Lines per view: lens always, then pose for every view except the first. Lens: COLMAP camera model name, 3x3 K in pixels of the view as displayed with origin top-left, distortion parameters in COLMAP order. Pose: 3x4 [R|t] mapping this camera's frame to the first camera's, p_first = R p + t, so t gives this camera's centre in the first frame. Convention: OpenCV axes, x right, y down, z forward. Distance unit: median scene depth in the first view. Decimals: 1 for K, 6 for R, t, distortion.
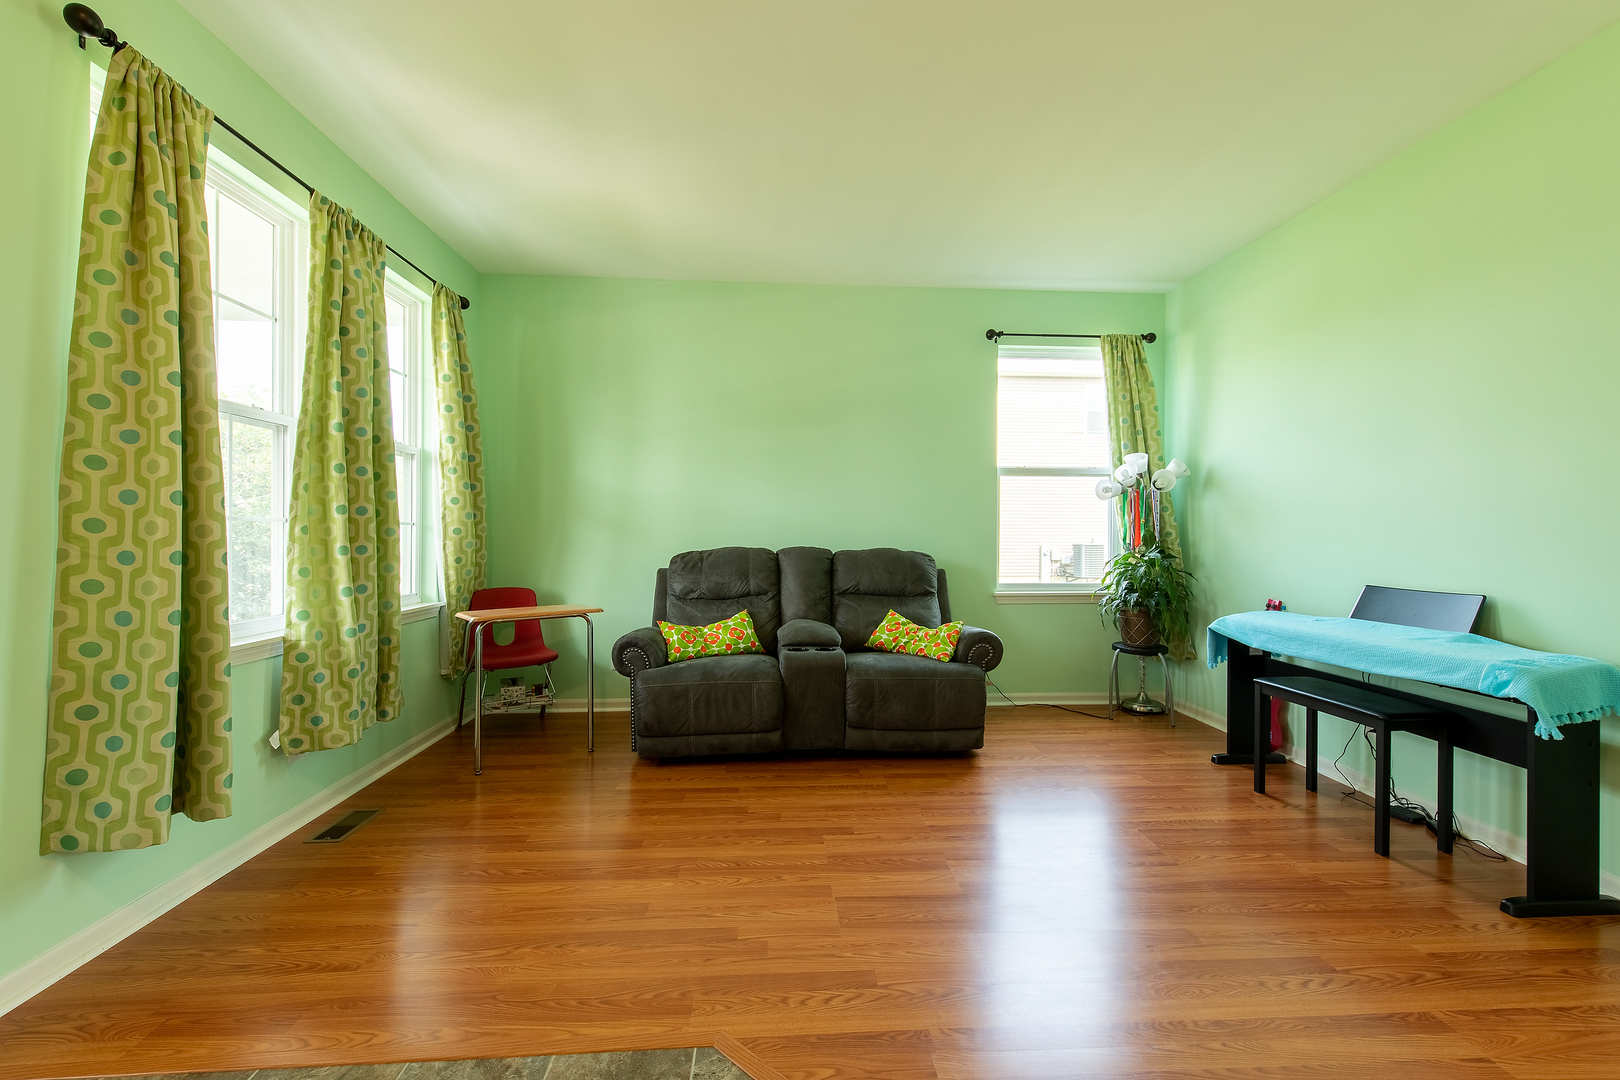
lens RADIAL K [[646.4, 0, 808.0], [0, 646.4, 532.3], [0, 0, 1]] dist [0.009827, -0.000597]
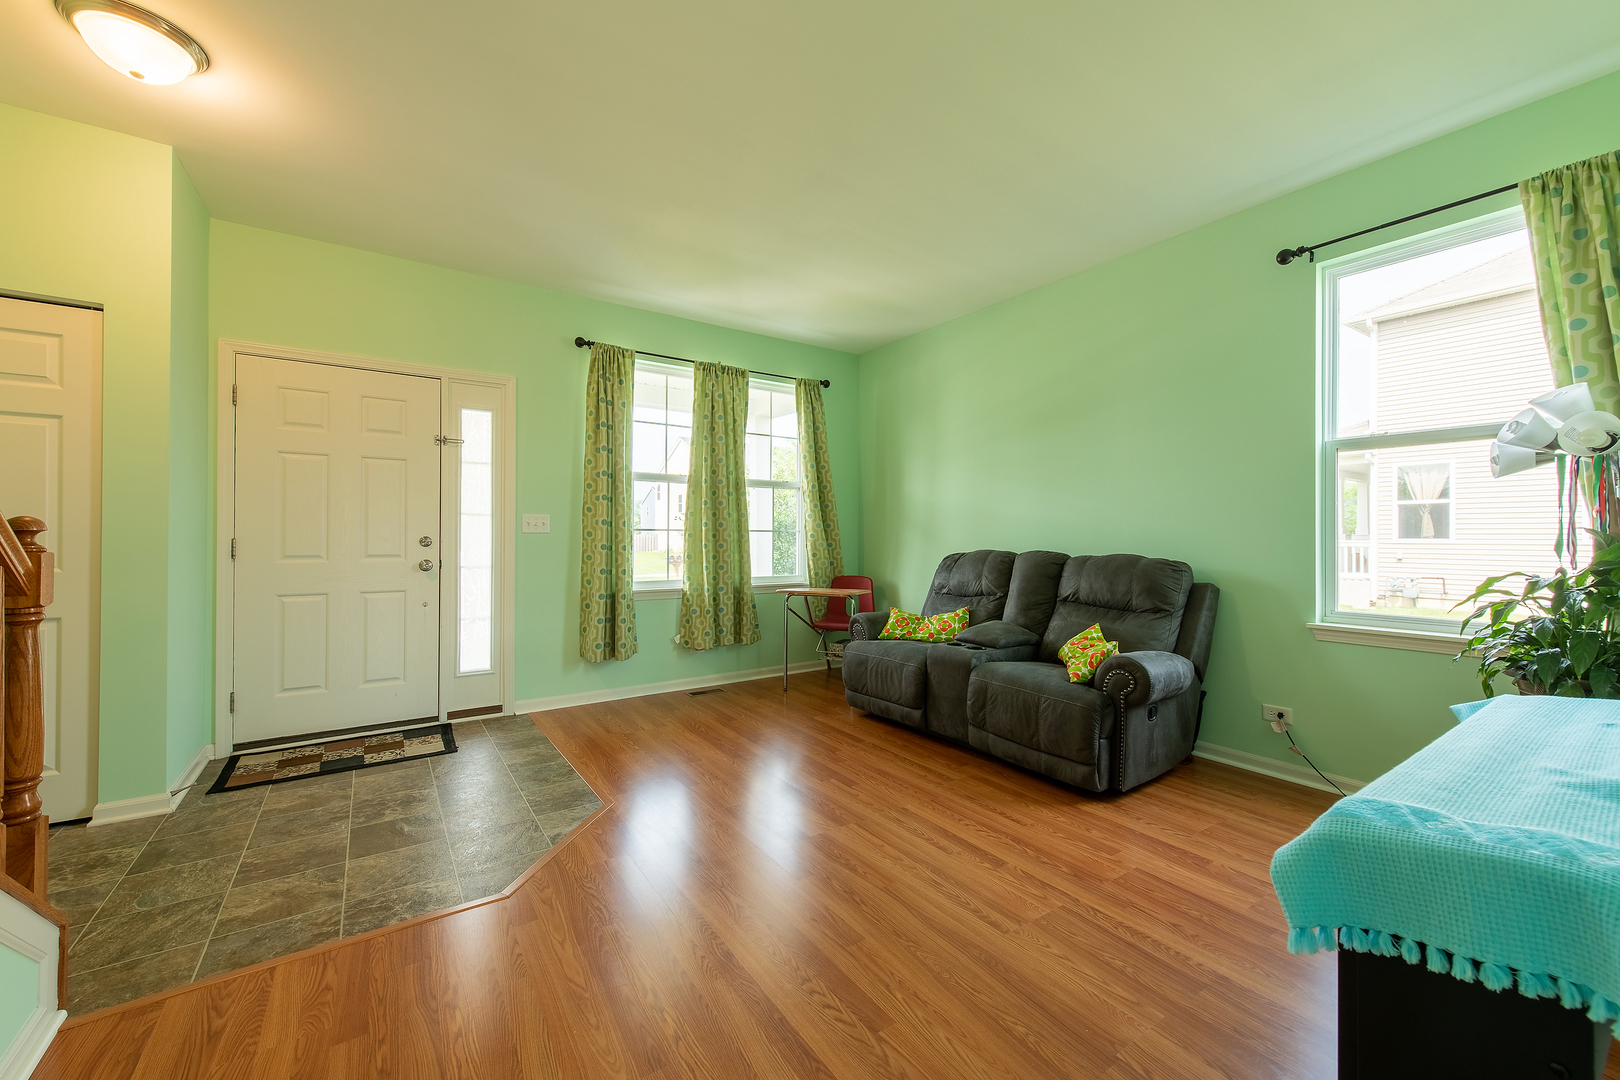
lens RADIAL K [[630.4, 0, 809.1], [0, 630.4, 531.1], [0, 0, 1]] dist [0.000994, 0.000058]
pose [[0.508058, -0.010242, -0.861262, 0.794787], [-0.000707, 0.999924, -0.012308, 0.005768], [0.861322, 0.006862, 0.508012, 0.259616]]
